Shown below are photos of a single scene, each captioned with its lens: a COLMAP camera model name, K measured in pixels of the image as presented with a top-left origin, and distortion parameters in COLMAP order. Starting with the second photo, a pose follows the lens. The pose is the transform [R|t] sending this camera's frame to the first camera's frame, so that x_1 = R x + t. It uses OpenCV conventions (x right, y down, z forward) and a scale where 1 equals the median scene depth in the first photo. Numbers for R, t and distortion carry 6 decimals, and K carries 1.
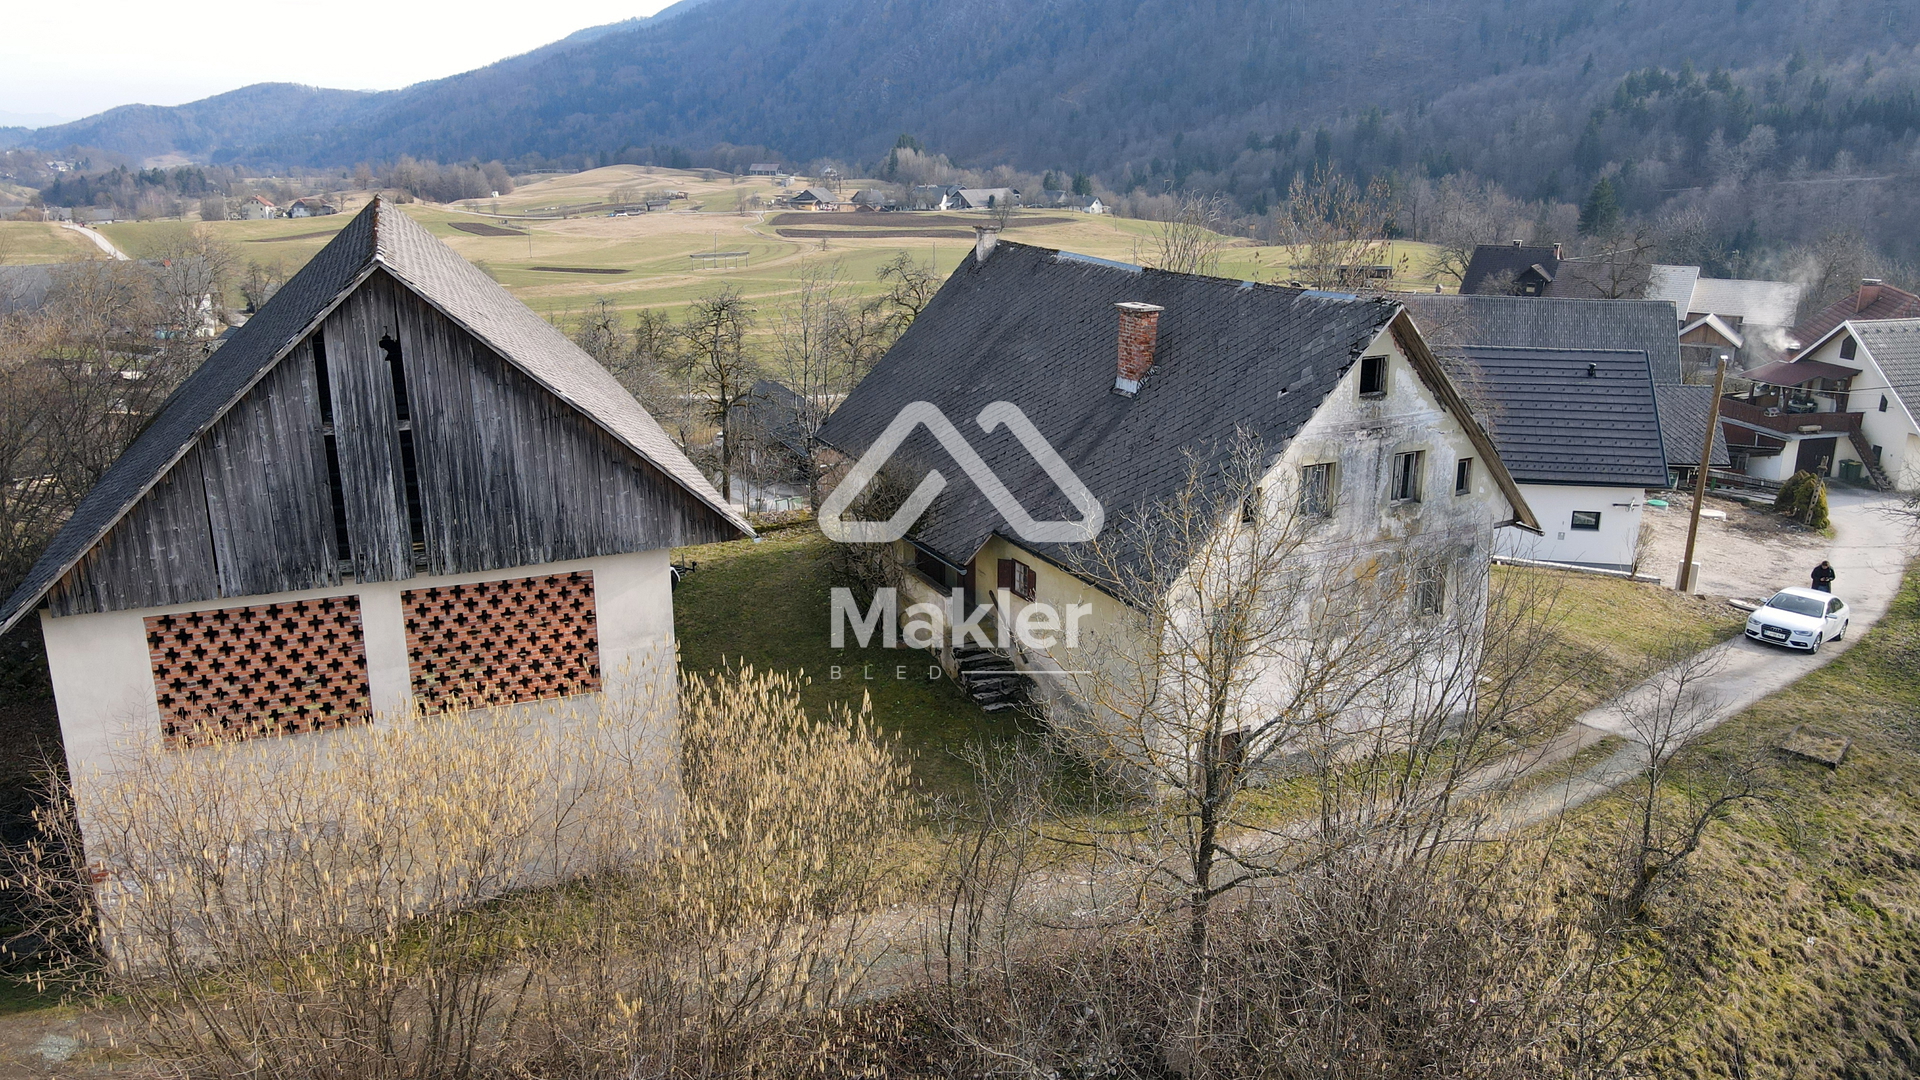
lens RADIAL K [[1416.6, 0, 965.2], [0, 1416.6, 524.4], [0, 0, 1]] dist [-0.001114, 0.027514]
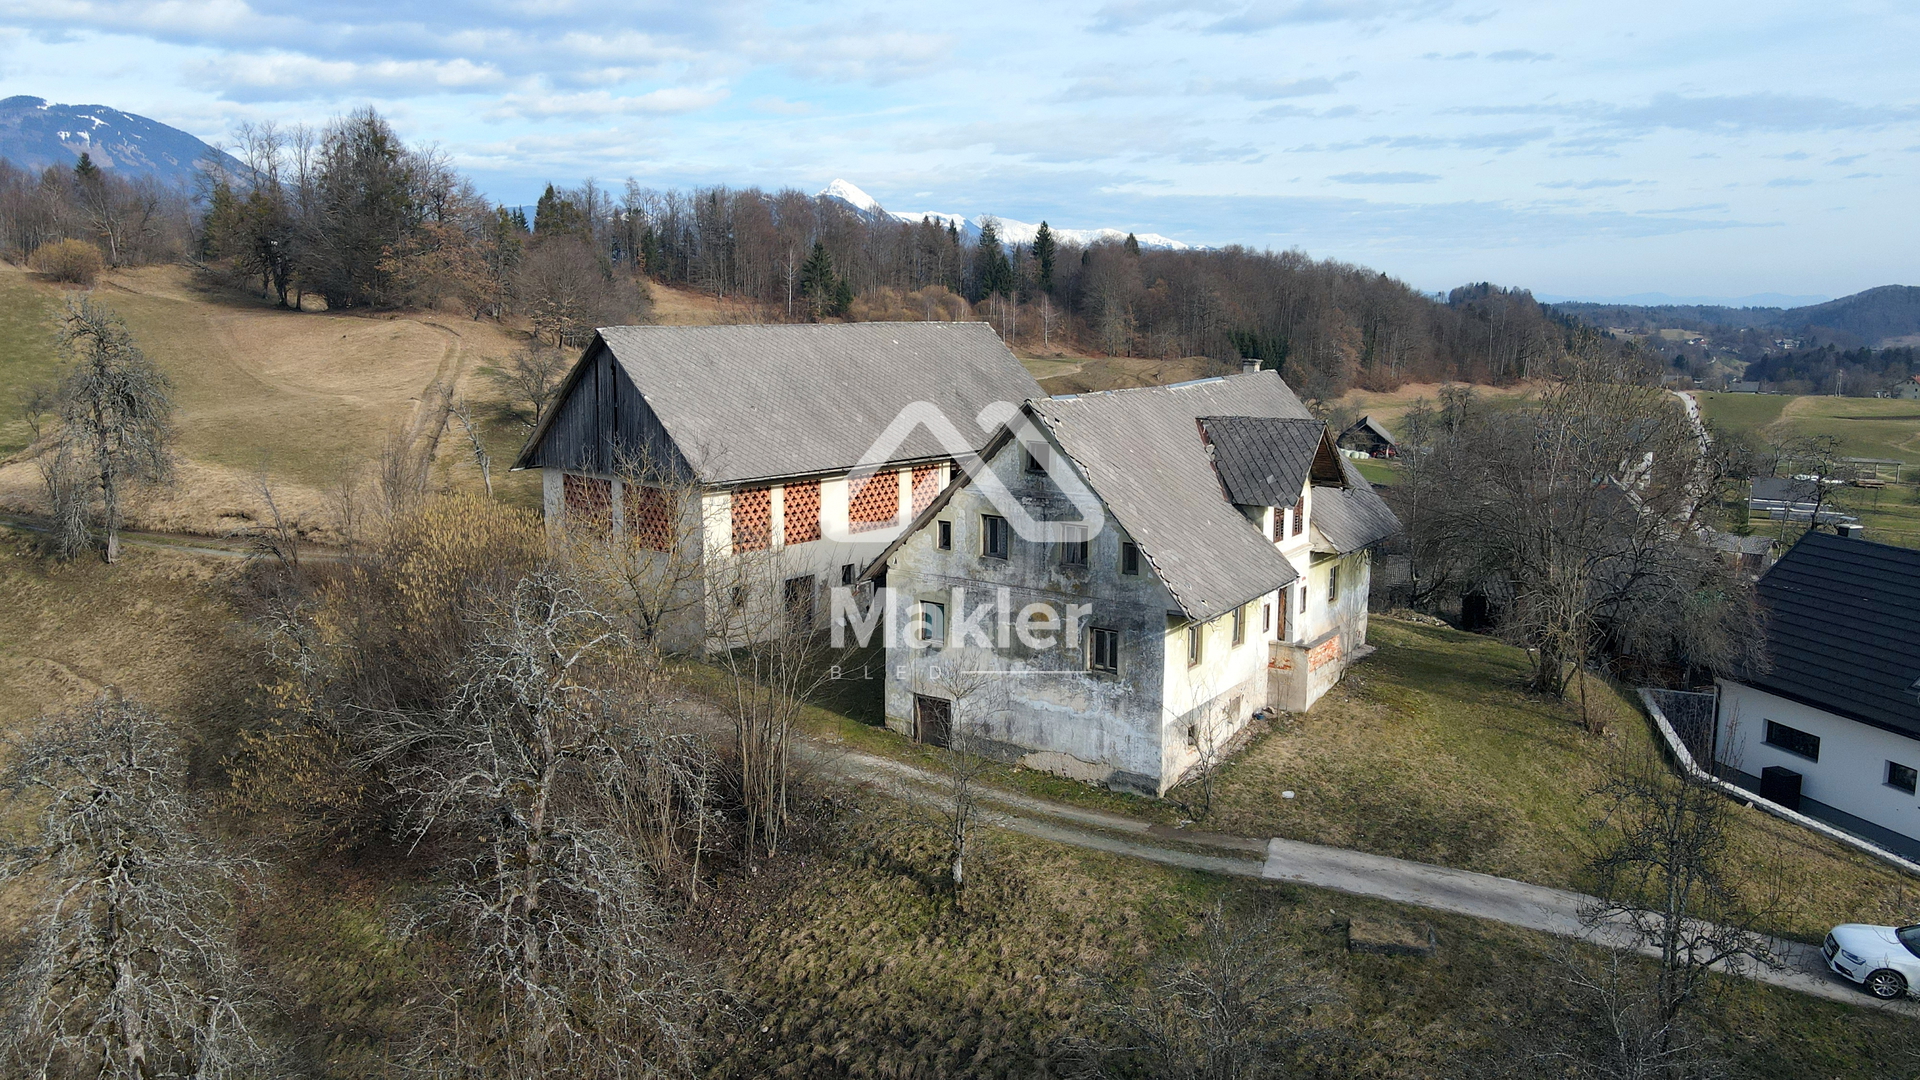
lens RADIAL K [[1416.6, 0, 961.2], [0, 1416.6, 536.2], [0, 0, 1]] dist [-0.001114, 0.027514]
pose [[0.462014, 0.149351, -0.874207, 1.299279], [-0.247027, 0.968380, 0.034886, -0.057586], [0.851775, 0.199835, 0.484299, 0.301768]]
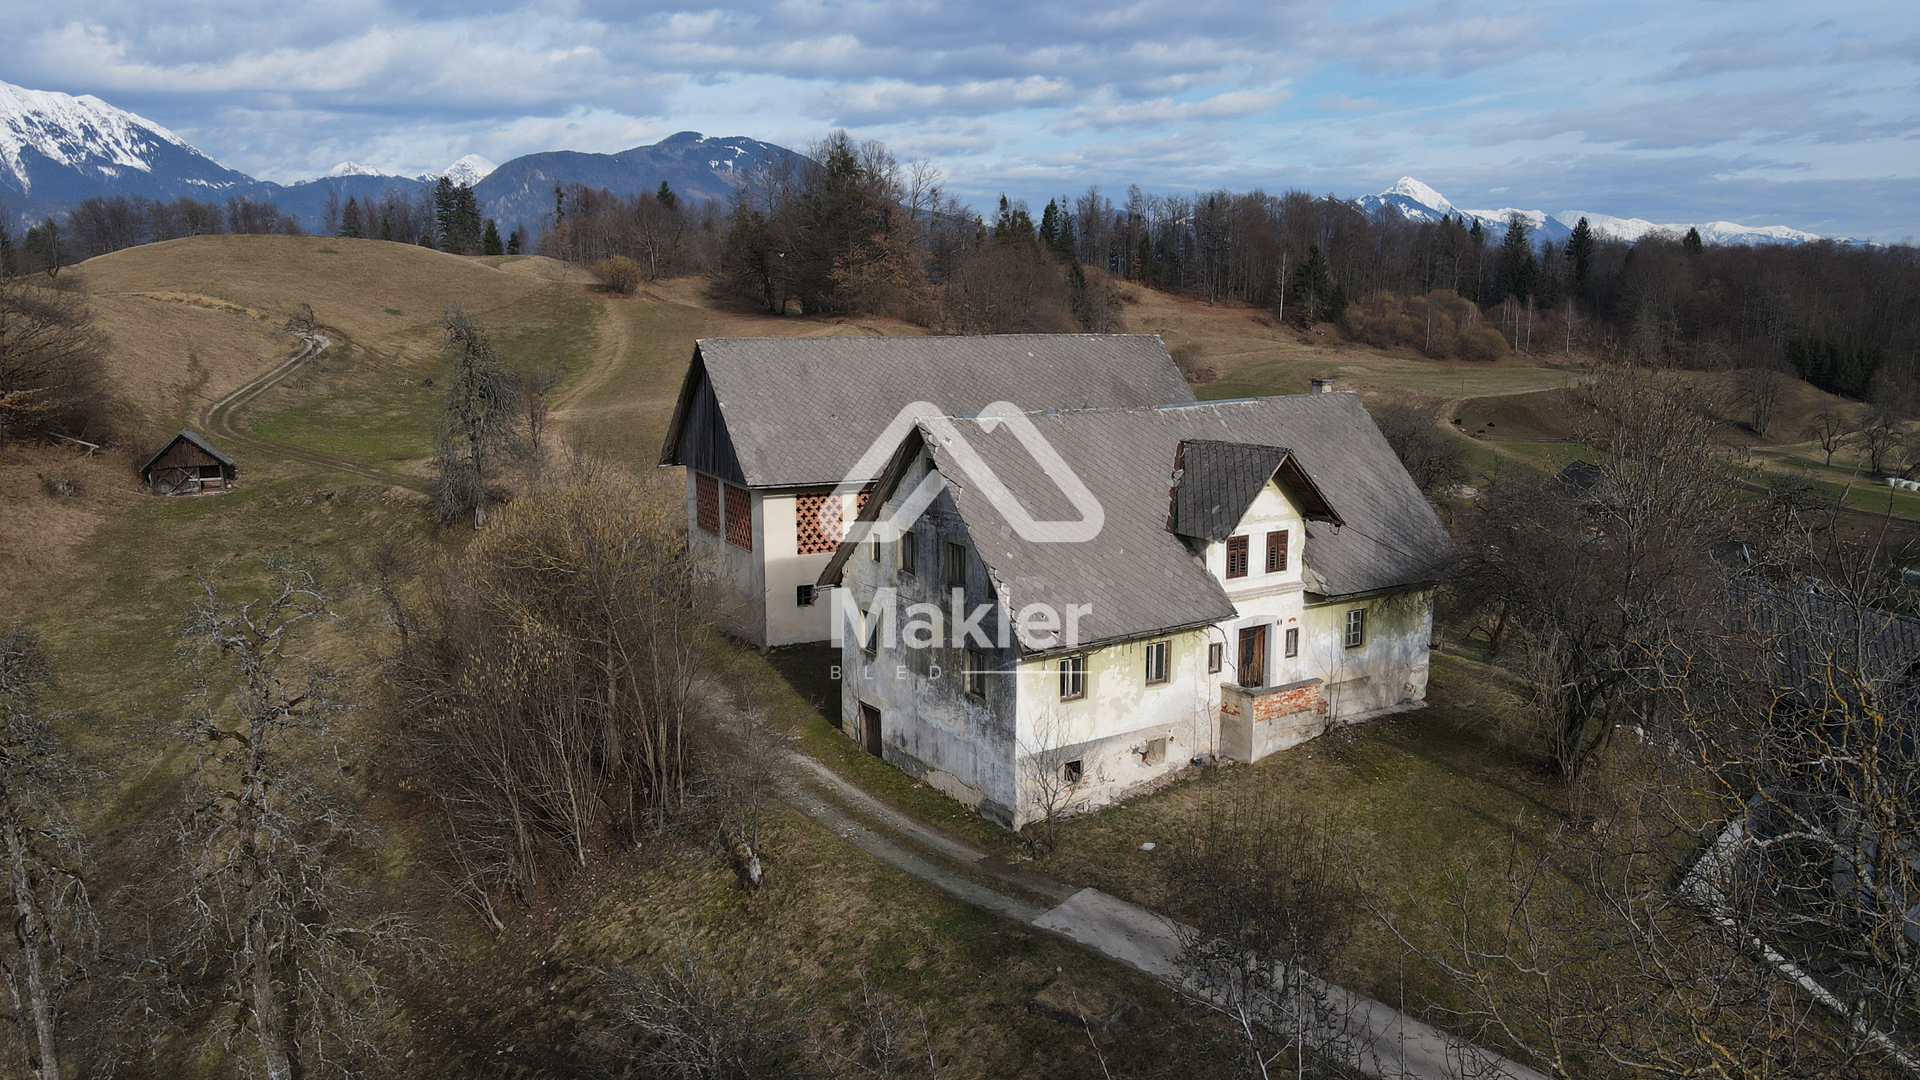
lens RADIAL K [[1416.6, 0, 958.4], [0, 1416.6, 540.8], [0, 0, 1]] dist [-0.001114, 0.027514]
pose [[0.096979, 0.167882, -0.981025, 1.456848], [-0.274171, 0.952042, 0.135819, -0.212552], [0.956779, 0.255798, 0.138356, 0.794788]]
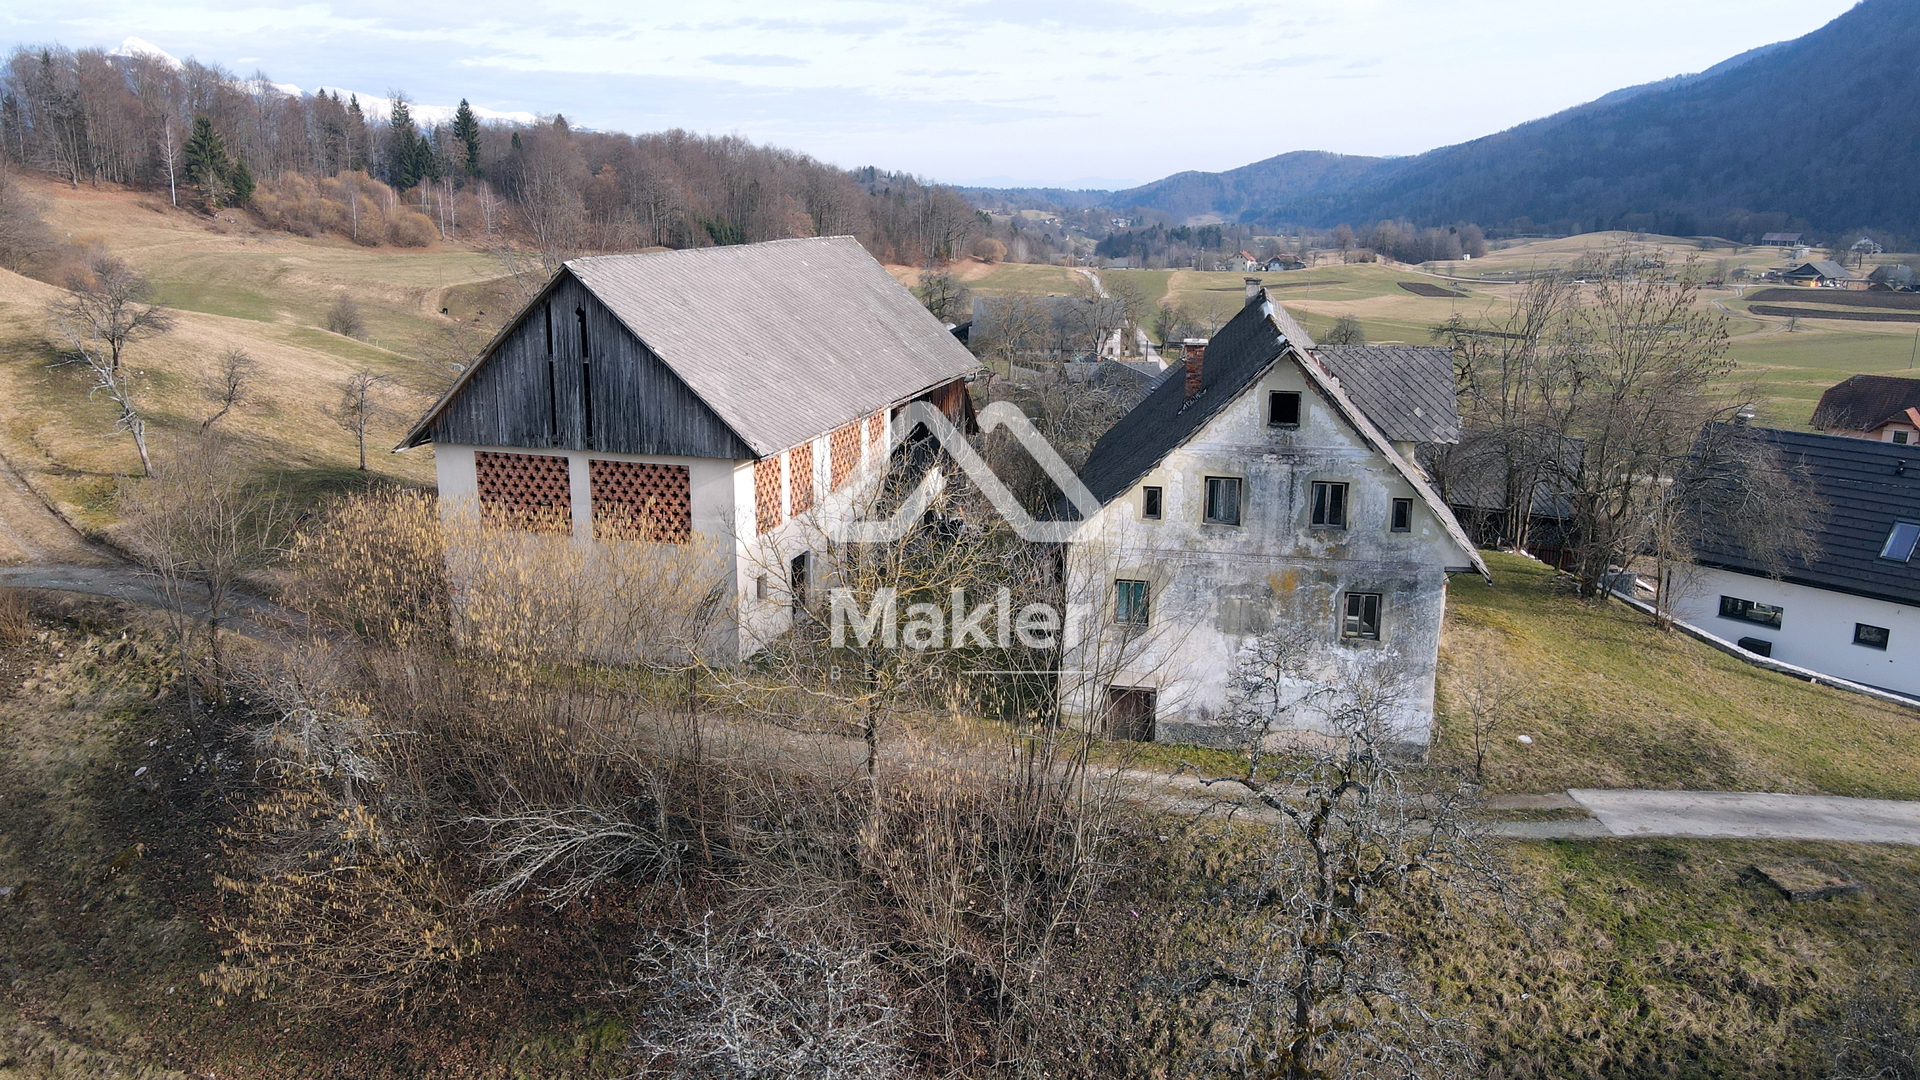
lens RADIAL K [[1416.6, 0, 963.0], [0, 1416.6, 526.5], [0, 0, 1]] dist [-0.001114, 0.027514]
pose [[0.784965, 0.149137, -0.601323, 0.731977], [-0.173582, 0.984662, 0.017618, 0.013700], [0.594727, 0.090549, 0.798812, -0.061452]]
